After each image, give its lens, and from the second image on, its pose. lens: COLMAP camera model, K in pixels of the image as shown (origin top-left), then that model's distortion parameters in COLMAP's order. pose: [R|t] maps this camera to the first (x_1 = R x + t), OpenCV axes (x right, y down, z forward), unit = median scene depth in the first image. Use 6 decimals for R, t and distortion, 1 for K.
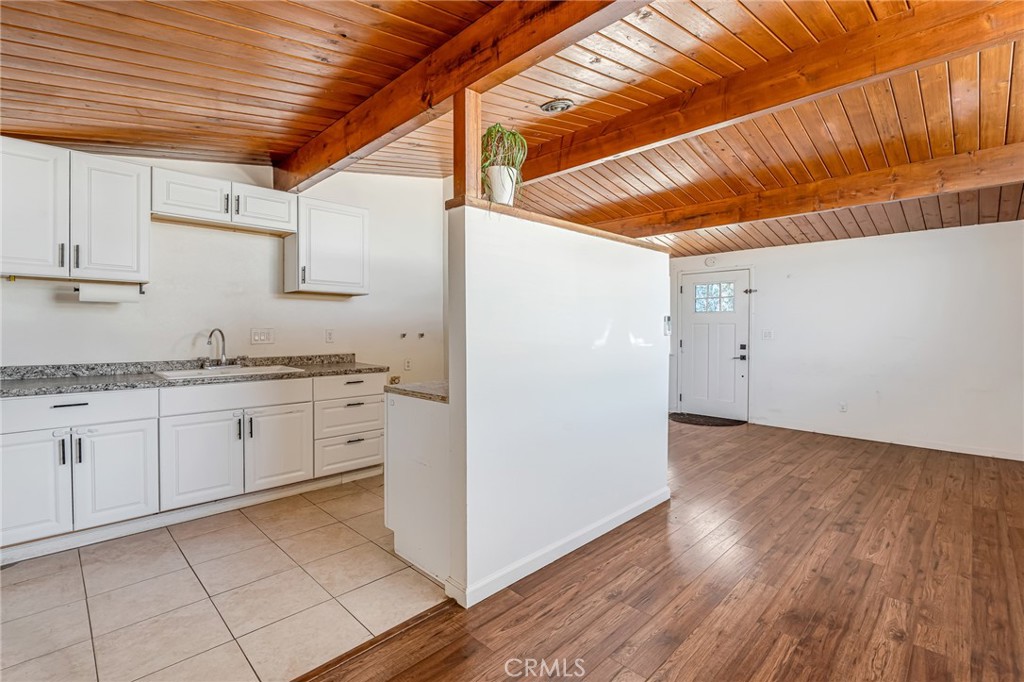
lens RADIAL K [[466.8, 0, 507.8], [0, 466.8, 336.9], [0, 0, 1]] dist [-0.005714, 0.001170]
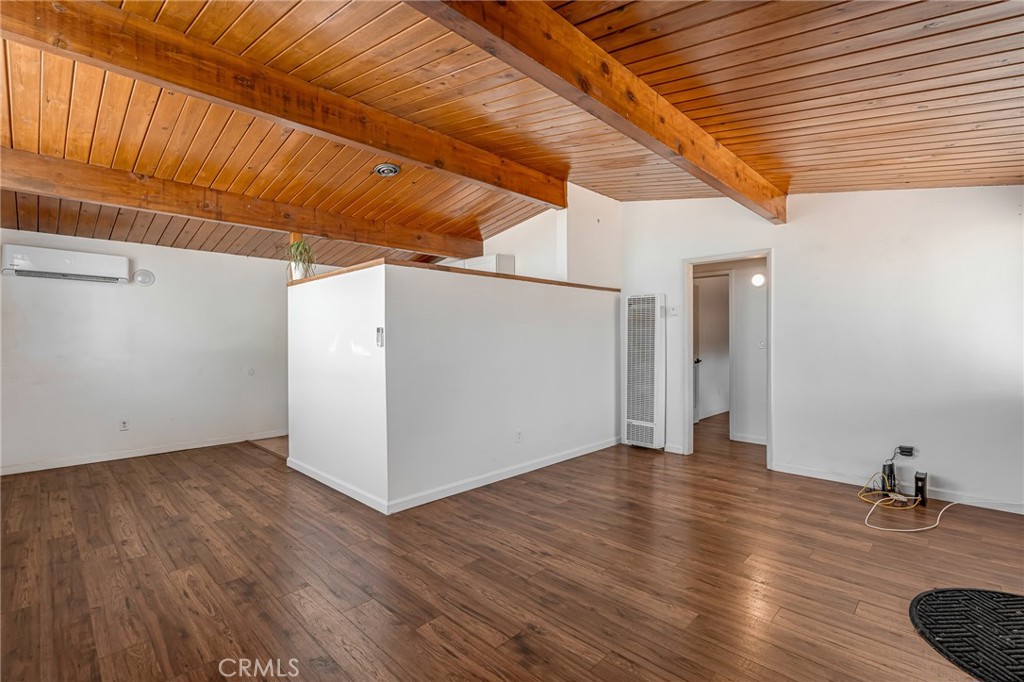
lens RADIAL K [[466.8, 0, 506.5], [0, 466.8, 339.5], [0, 0, 1]] dist [-0.005714, 0.001170]
pose [[0.003132, -0.002018, -0.999993, 1.519751], [-0.010343, 0.999944, -0.002050, -0.019724], [0.999942, 0.010349, 0.003111, 1.436320]]
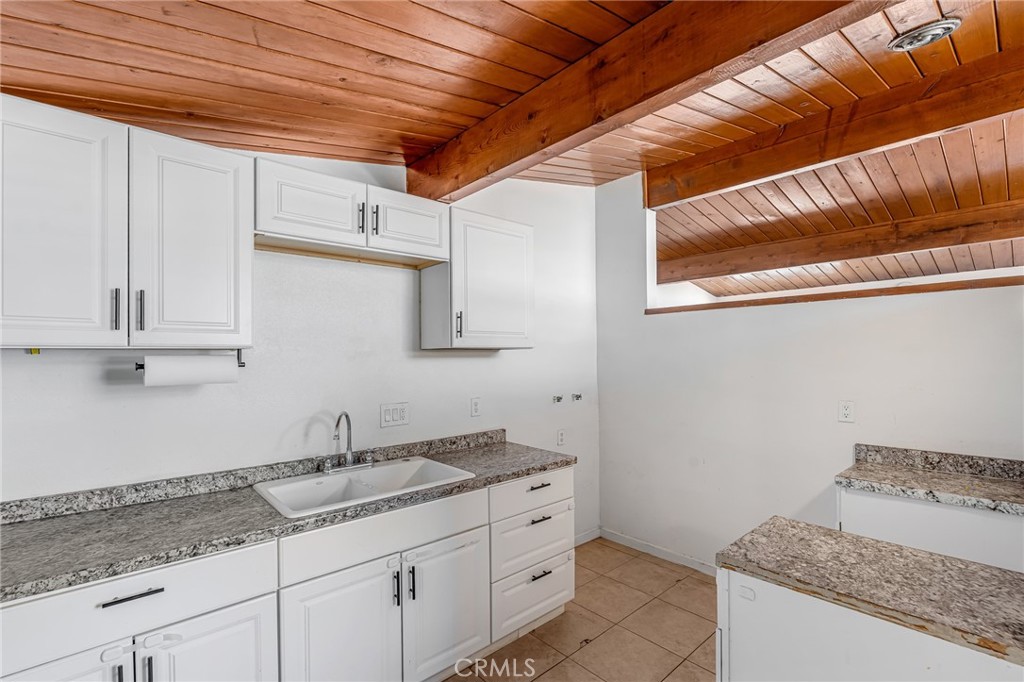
lens RADIAL K [[466.8, 0, 512.7], [0, 466.8, 358.1], [0, 0, 1]] dist [-0.005714, 0.001170]
pose [[0.998565, -0.013323, -0.051870, -0.410854], [0.012640, 0.999830, -0.013457, -0.093802], [0.052040, 0.012782, 0.998563, 0.422006]]
